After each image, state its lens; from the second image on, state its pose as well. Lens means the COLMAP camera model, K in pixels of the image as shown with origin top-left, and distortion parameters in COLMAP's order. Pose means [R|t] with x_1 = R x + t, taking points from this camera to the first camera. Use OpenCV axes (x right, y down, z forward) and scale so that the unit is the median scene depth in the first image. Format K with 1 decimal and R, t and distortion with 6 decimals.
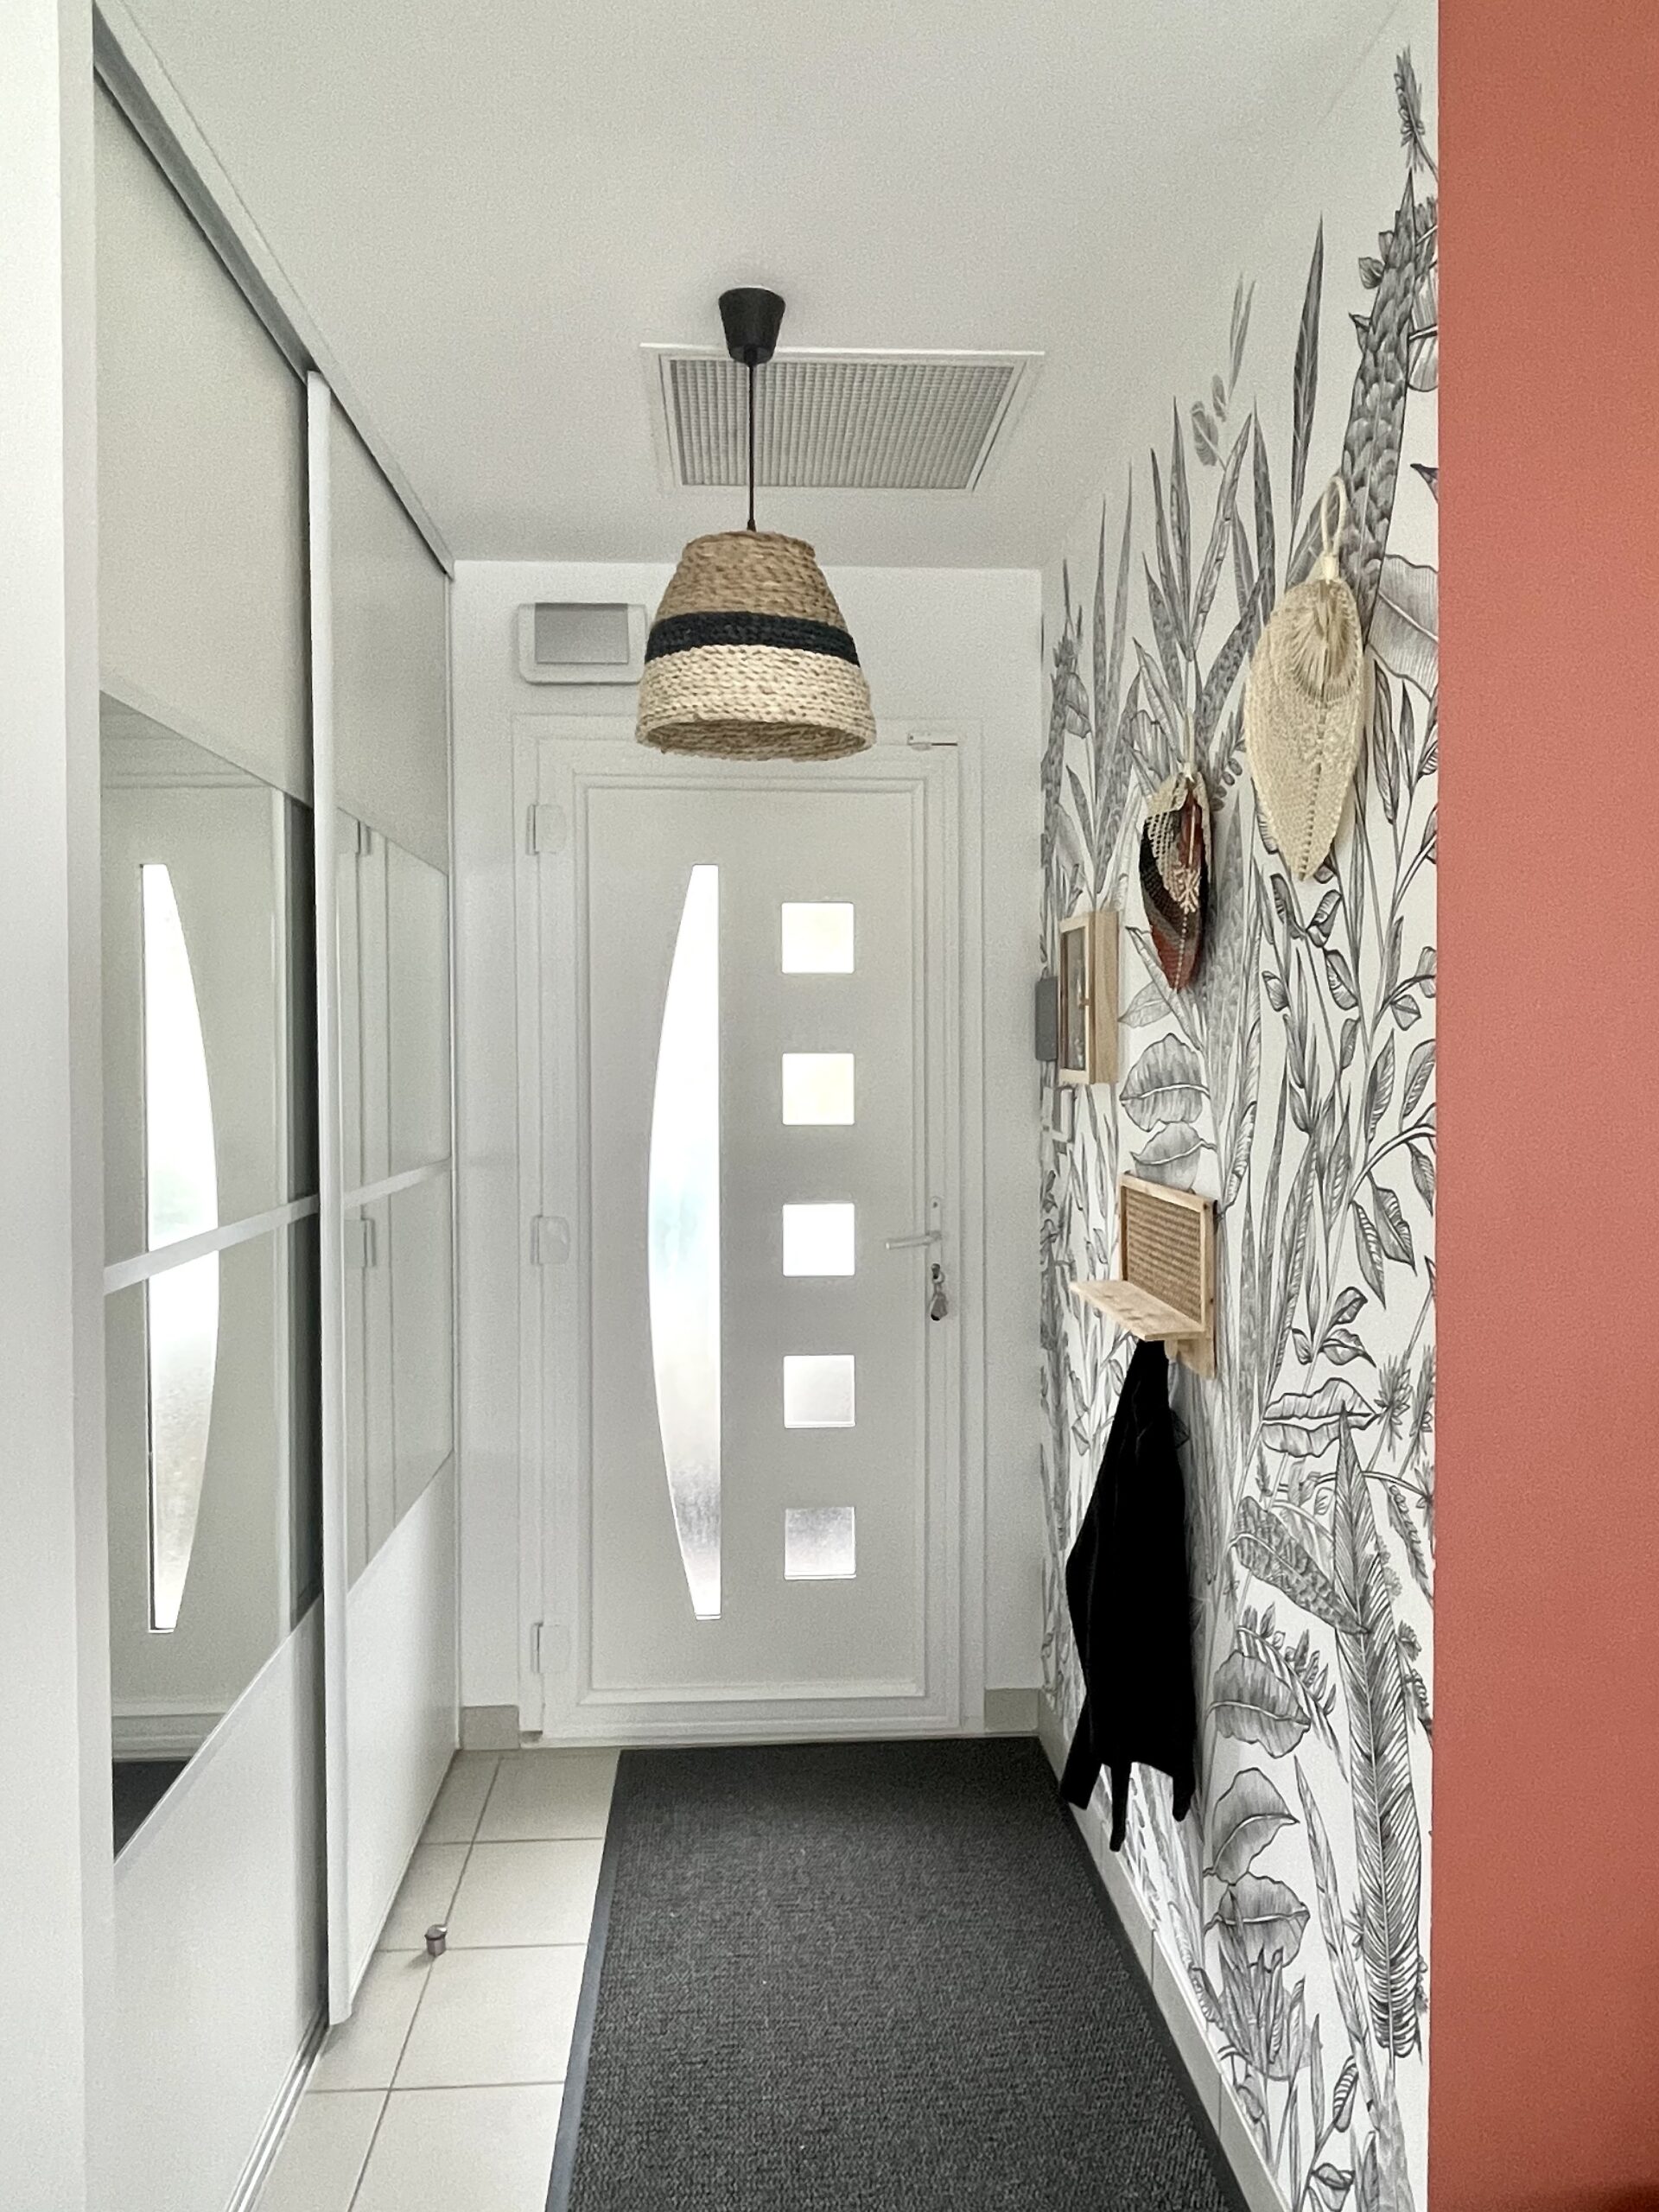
lens RADIAL K [[1571.4, 0, 830.6], [0, 1571.4, 1097.6], [0, 0, 1]] dist [0.007311, -0.003499]
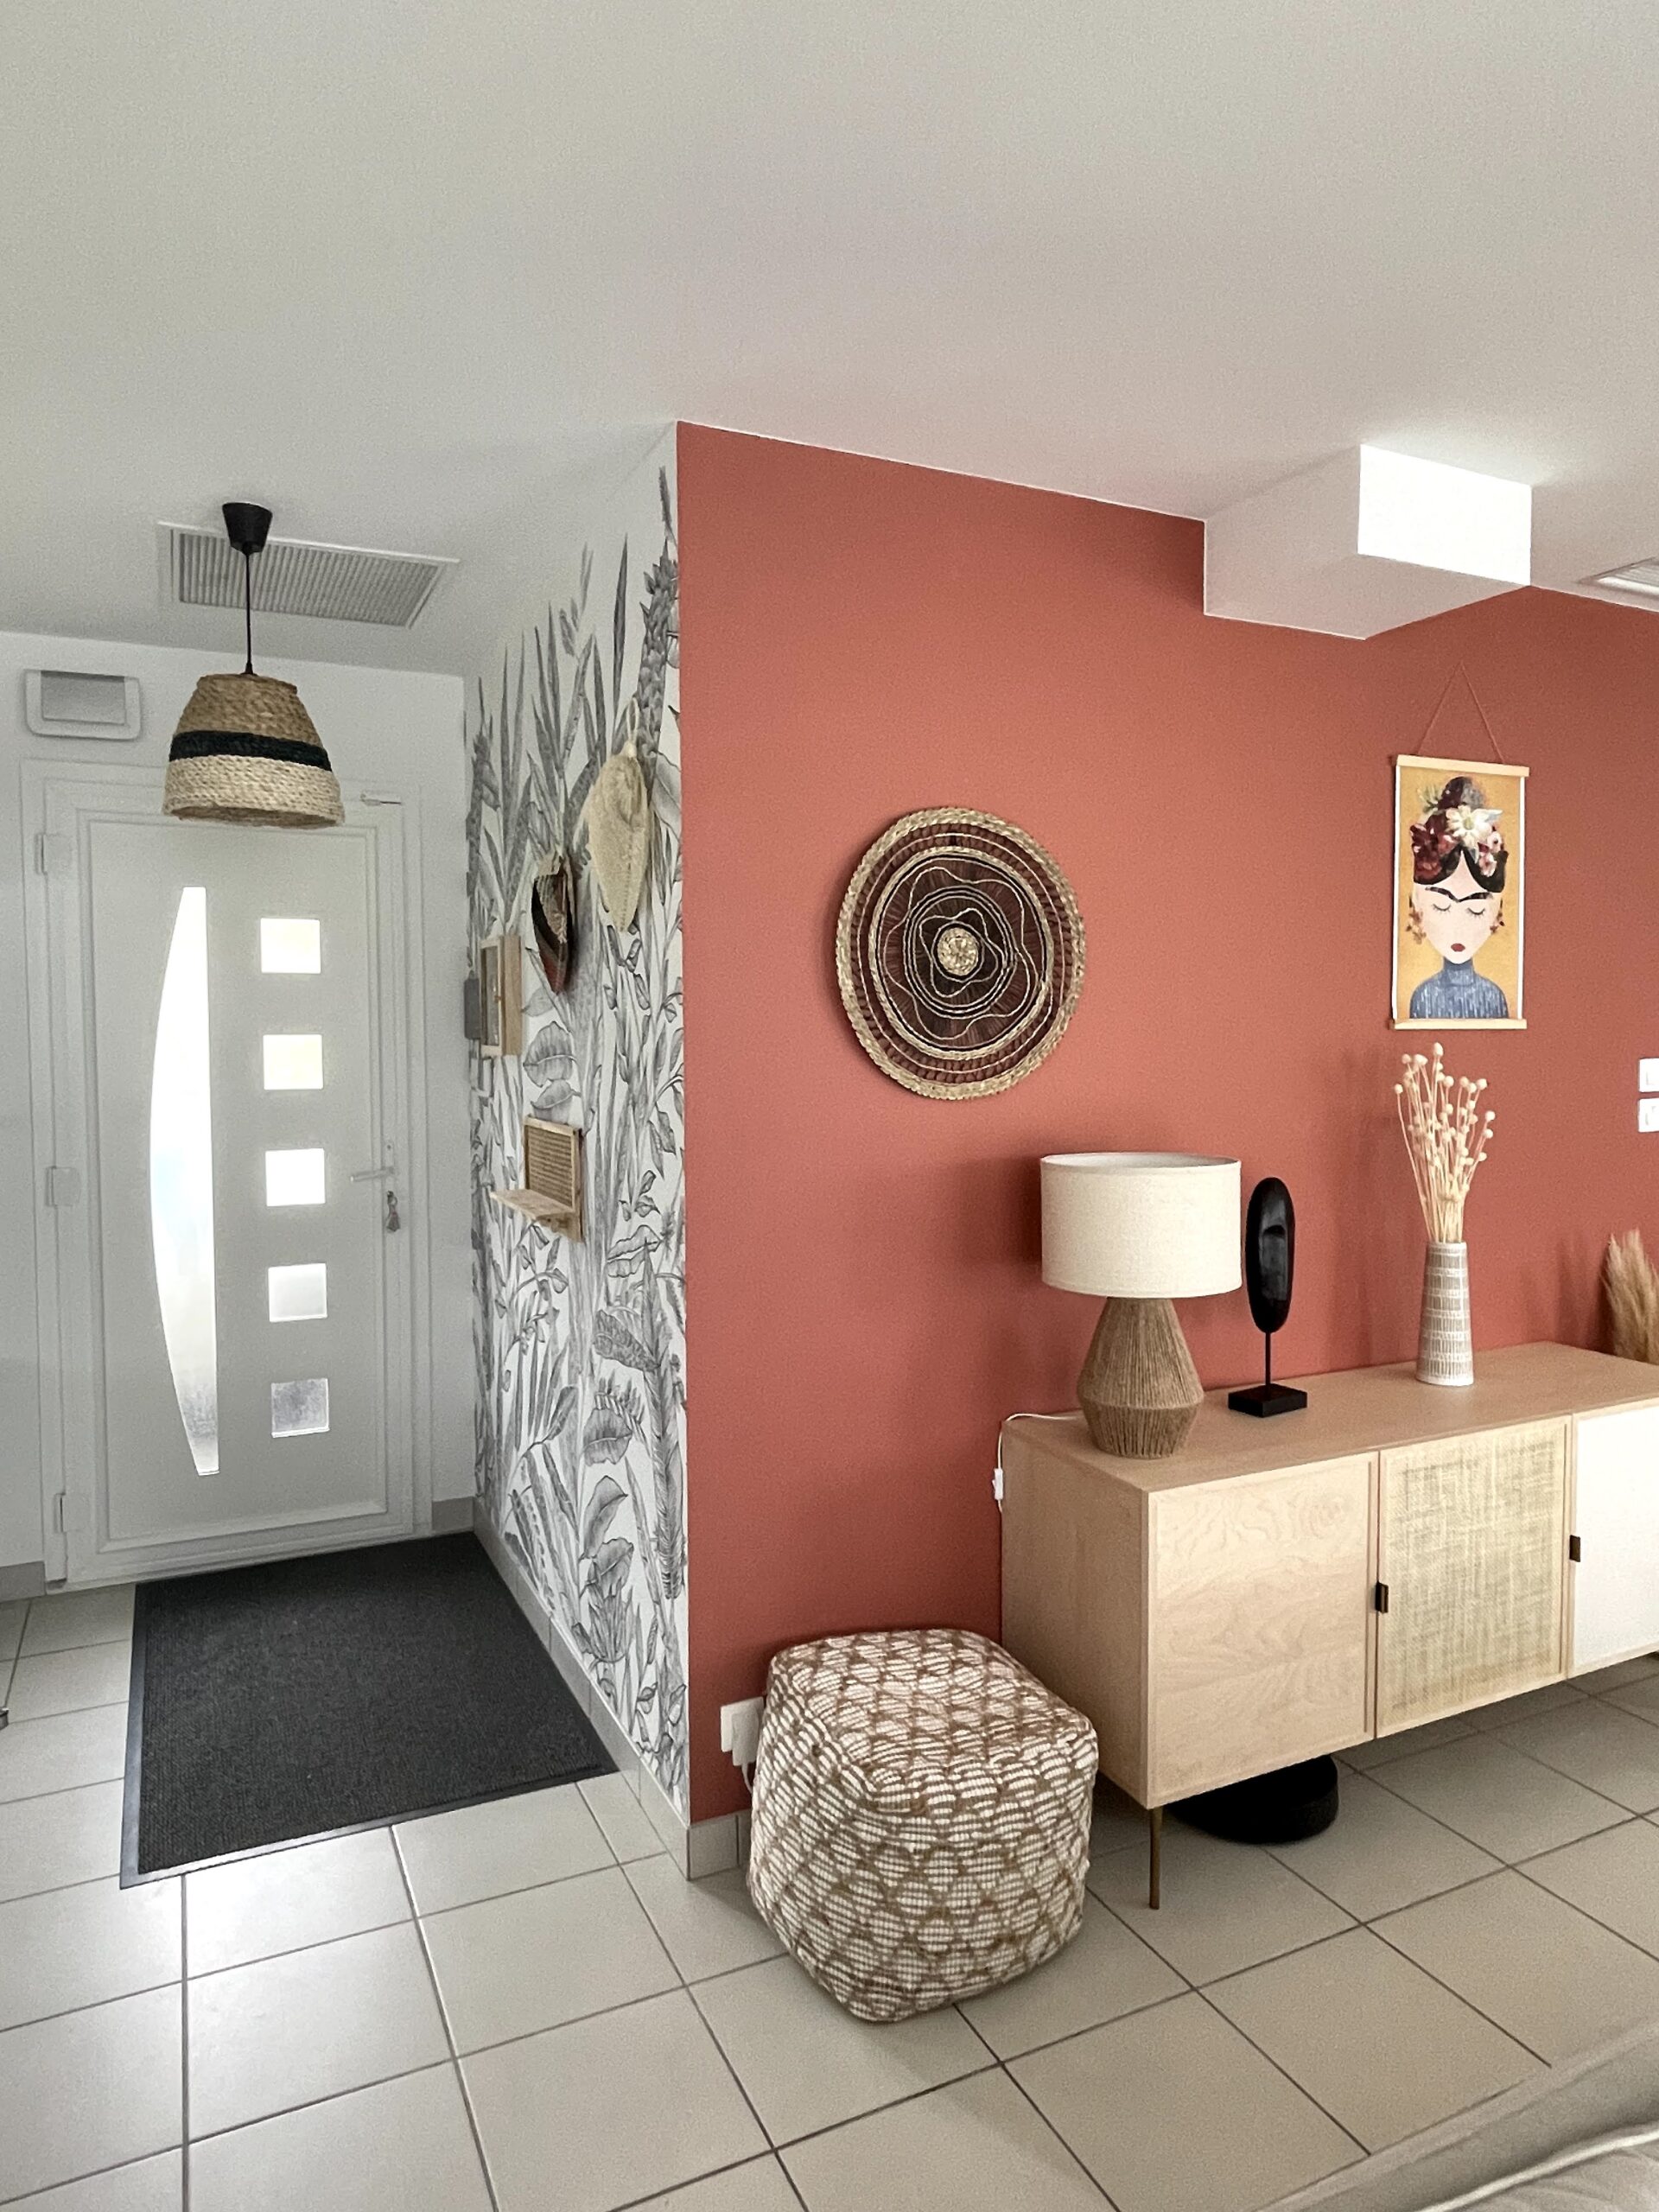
lens RADIAL K [[1379.0, 0, 838.7], [0, 1379.0, 1067.7], [0, 0, 1]] dist [0.008302, -0.011962]
pose [[0.925490, -0.014901, 0.378480, -0.033205], [0.015051, 0.999883, 0.002562, 0.004893], [-0.378474, 0.003326, 0.925606, -0.341928]]
